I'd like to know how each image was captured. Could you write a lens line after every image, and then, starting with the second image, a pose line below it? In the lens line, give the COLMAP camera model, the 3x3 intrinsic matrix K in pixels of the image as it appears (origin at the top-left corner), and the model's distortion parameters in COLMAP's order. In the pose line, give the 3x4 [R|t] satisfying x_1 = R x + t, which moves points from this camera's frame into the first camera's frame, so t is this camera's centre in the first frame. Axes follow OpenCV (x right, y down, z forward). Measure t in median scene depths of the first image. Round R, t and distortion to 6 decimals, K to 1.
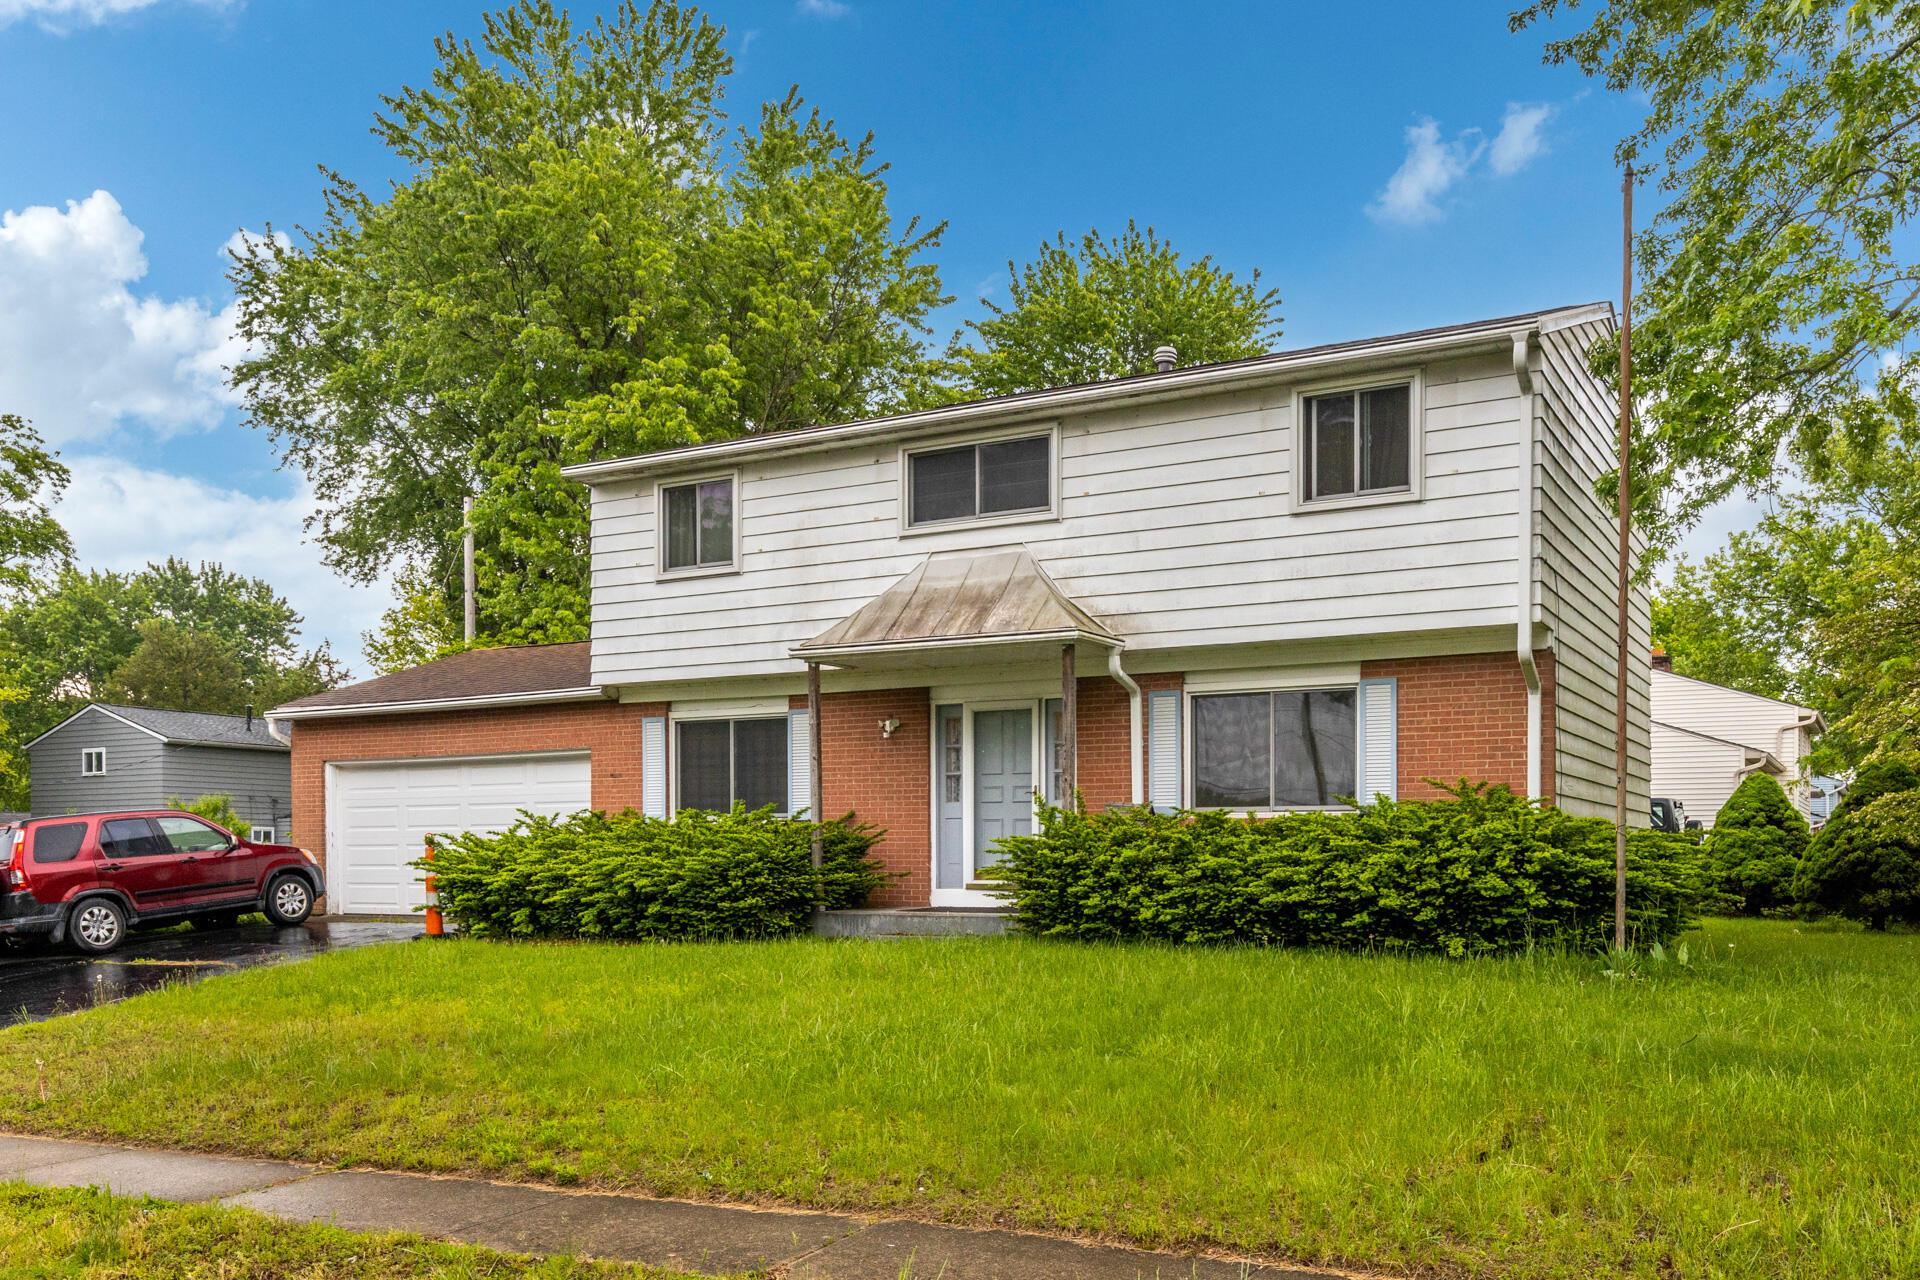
lens RADIAL K [[1286.0, 0, 1036.5], [0, 1286.0, 665.2], [0, 0, 1]] dist [0.001235, 0.001521]
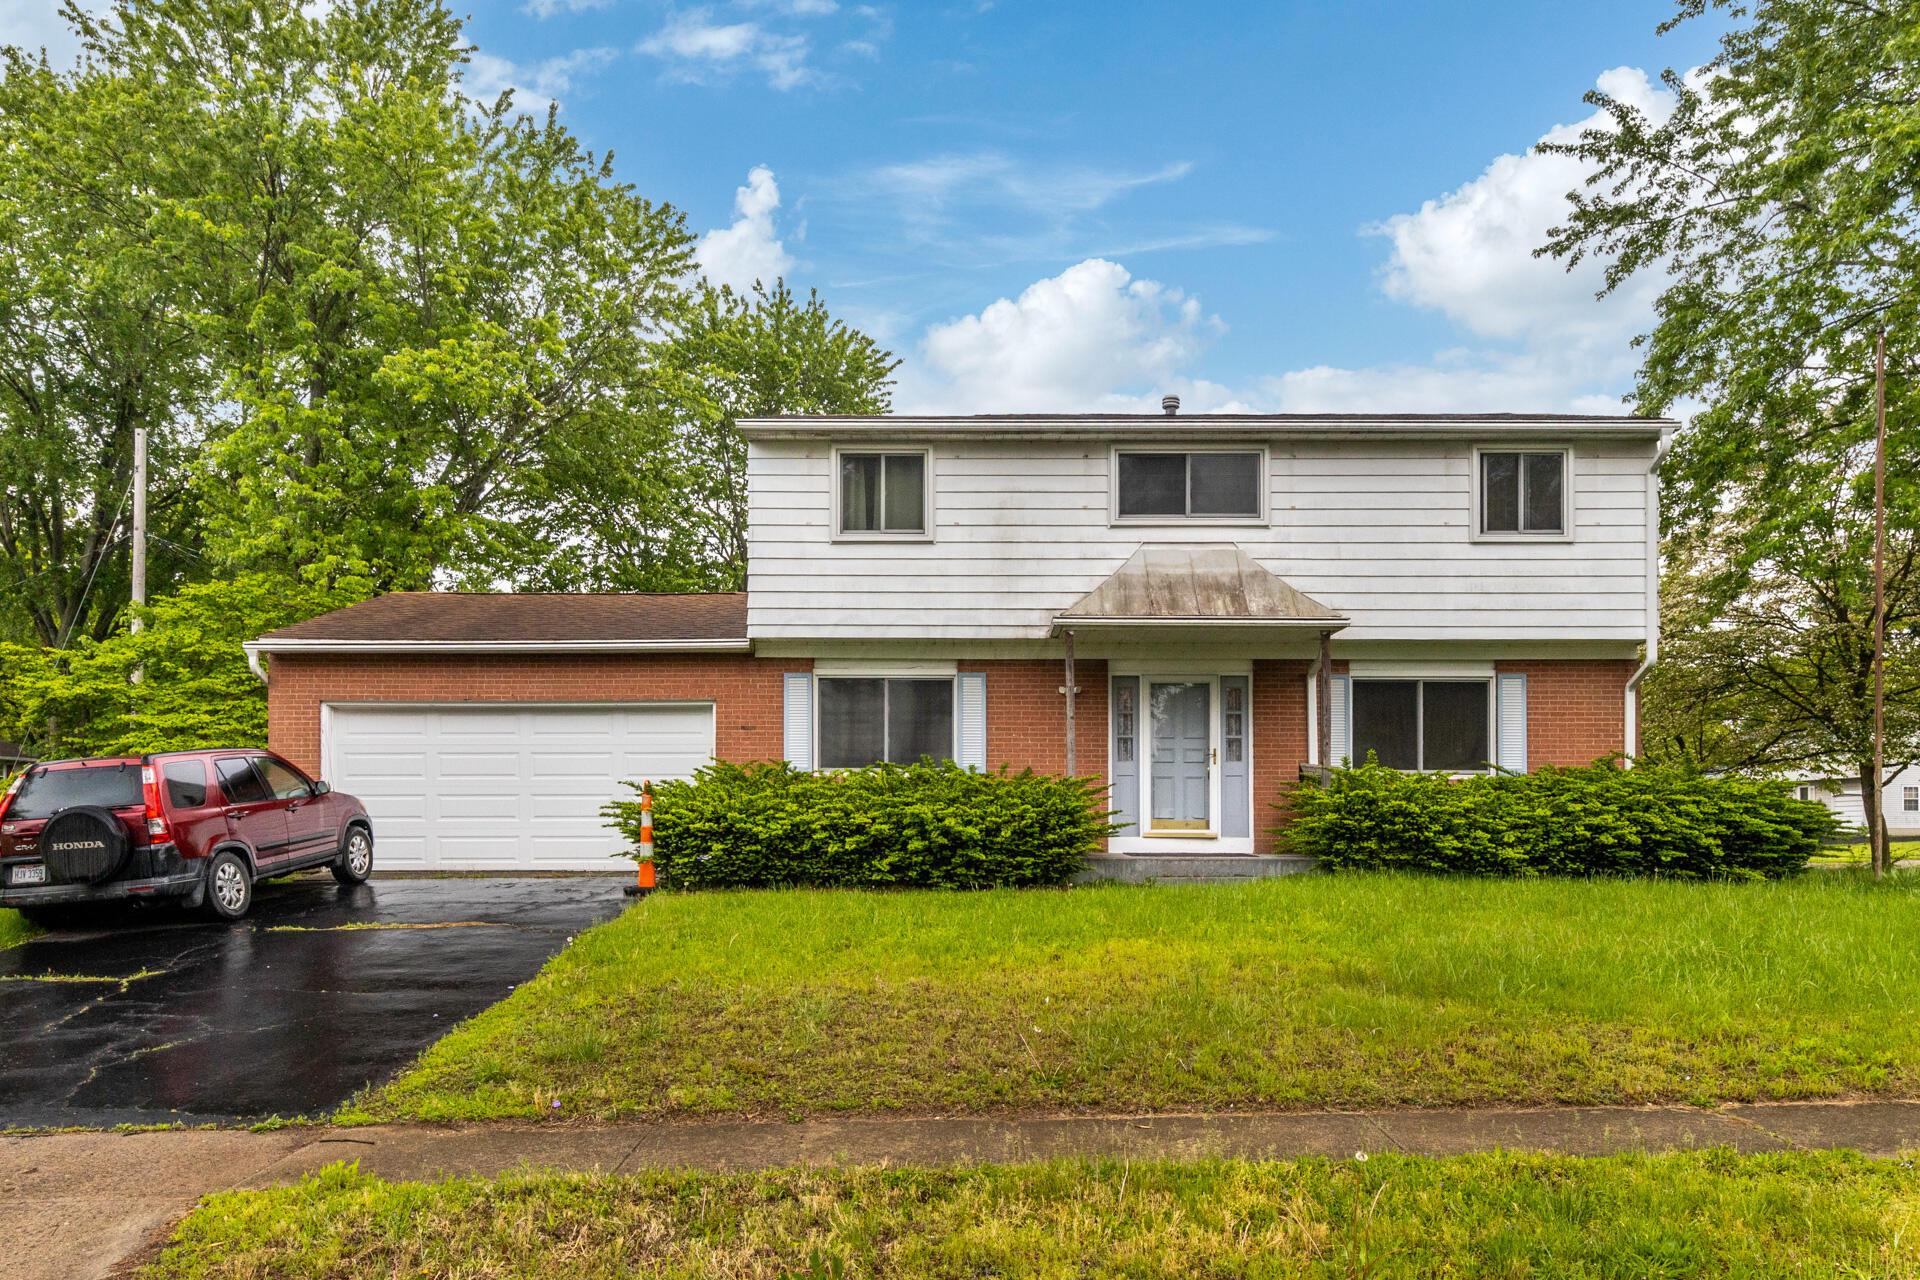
lens RADIAL K [[1043.5, 0, 960.0], [0, 1043.5, 640.0], [0, 0, 1]] dist [0.001824, 0.000516]
pose [[0.920152, 0.070100, 0.385235, -0.573939], [-0.060902, 0.997493, -0.036042, 0.041765], [-0.386796, 0.009703, 0.922114, 0.204846]]
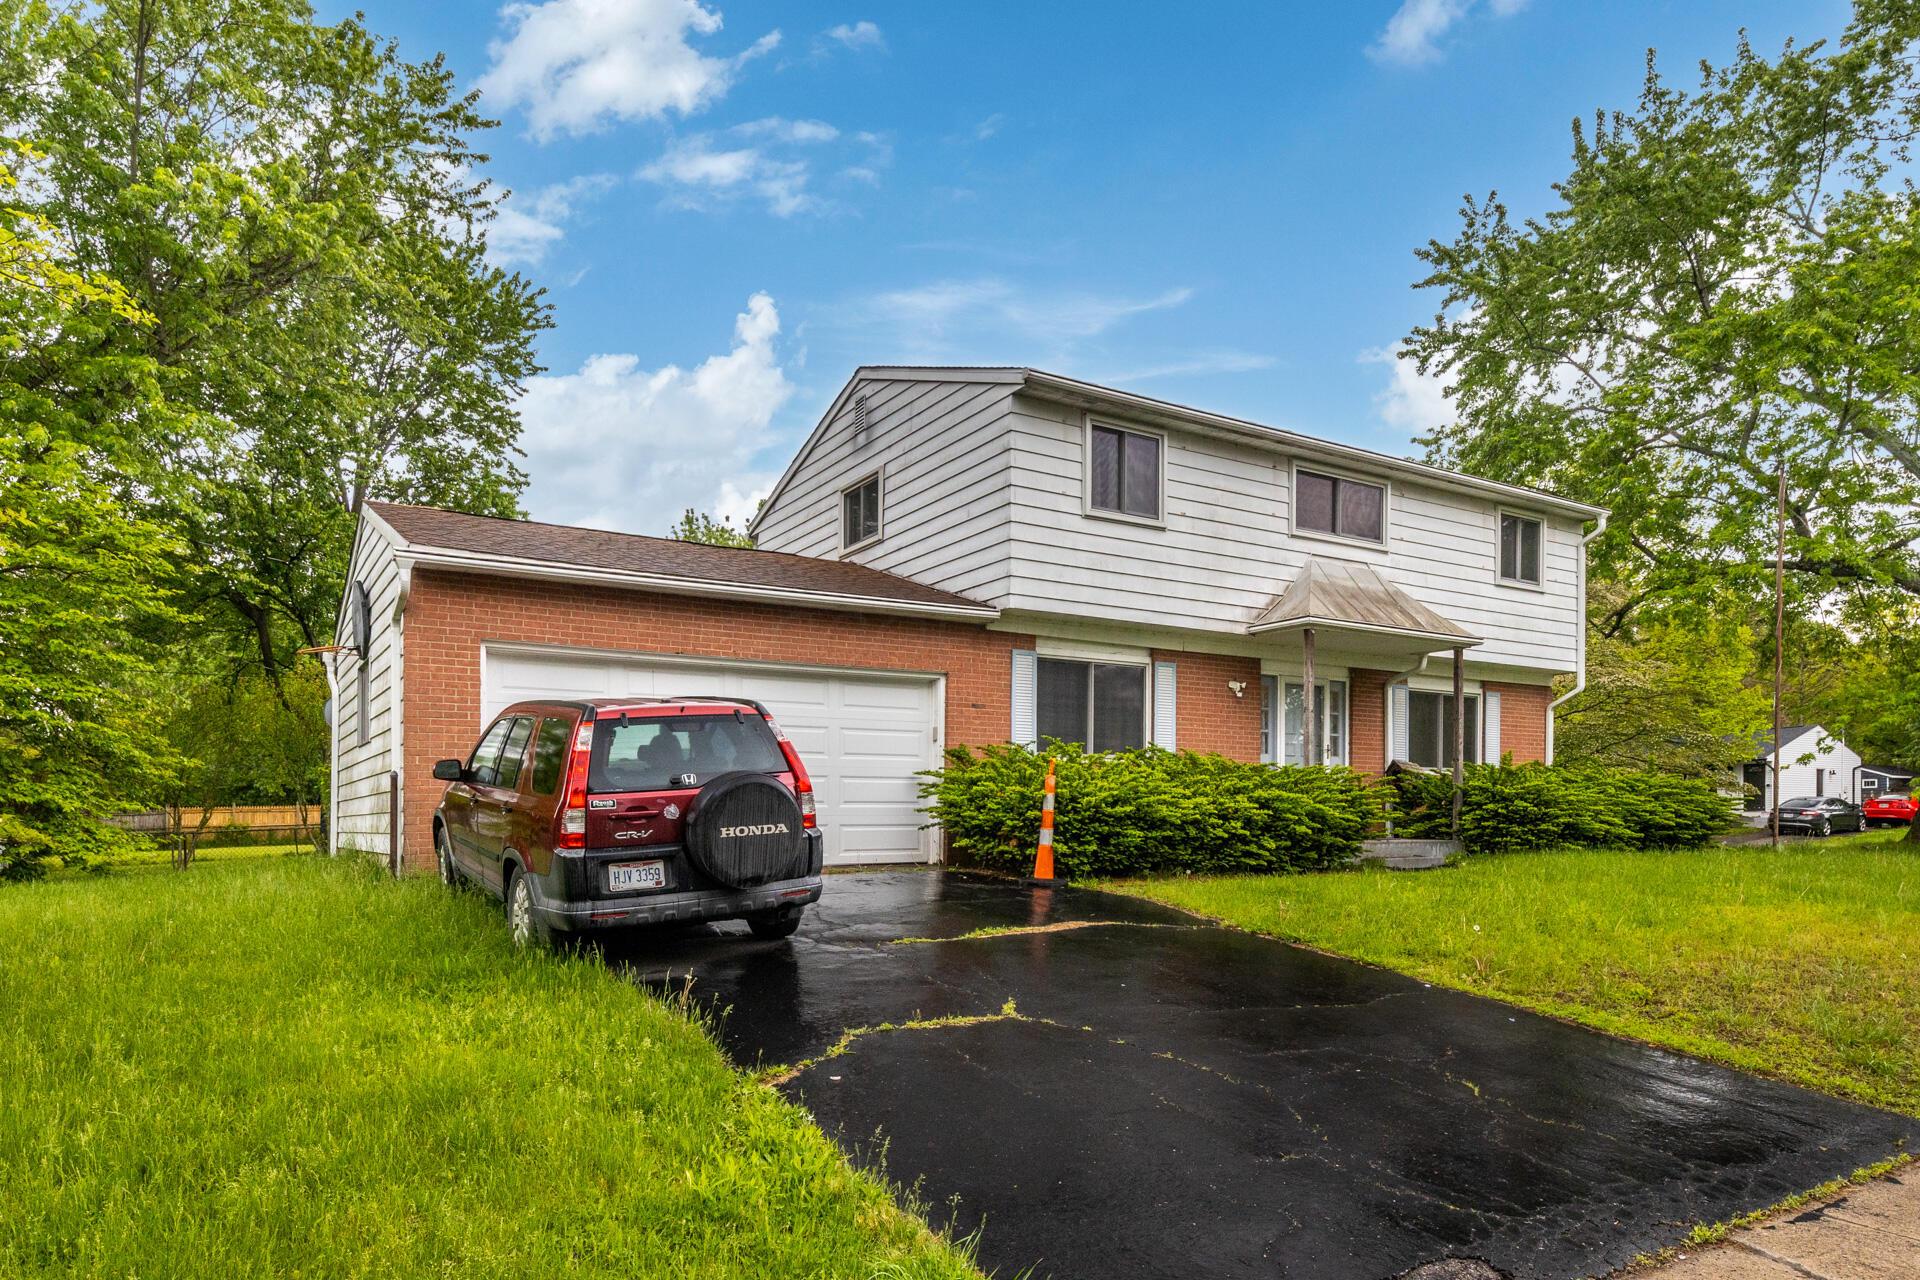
lens RADIAL K [[1437.5, 0, 960.0], [0, 1437.5, 640.0], [0, 0, 1]] dist [0.002137, 0.000996]
pose [[0.497758, 0.104817, 0.860959, -1.413443], [-0.136222, 0.989798, -0.041746, 0.096053], [-0.856551, -0.096502, 0.506959, 0.569619]]
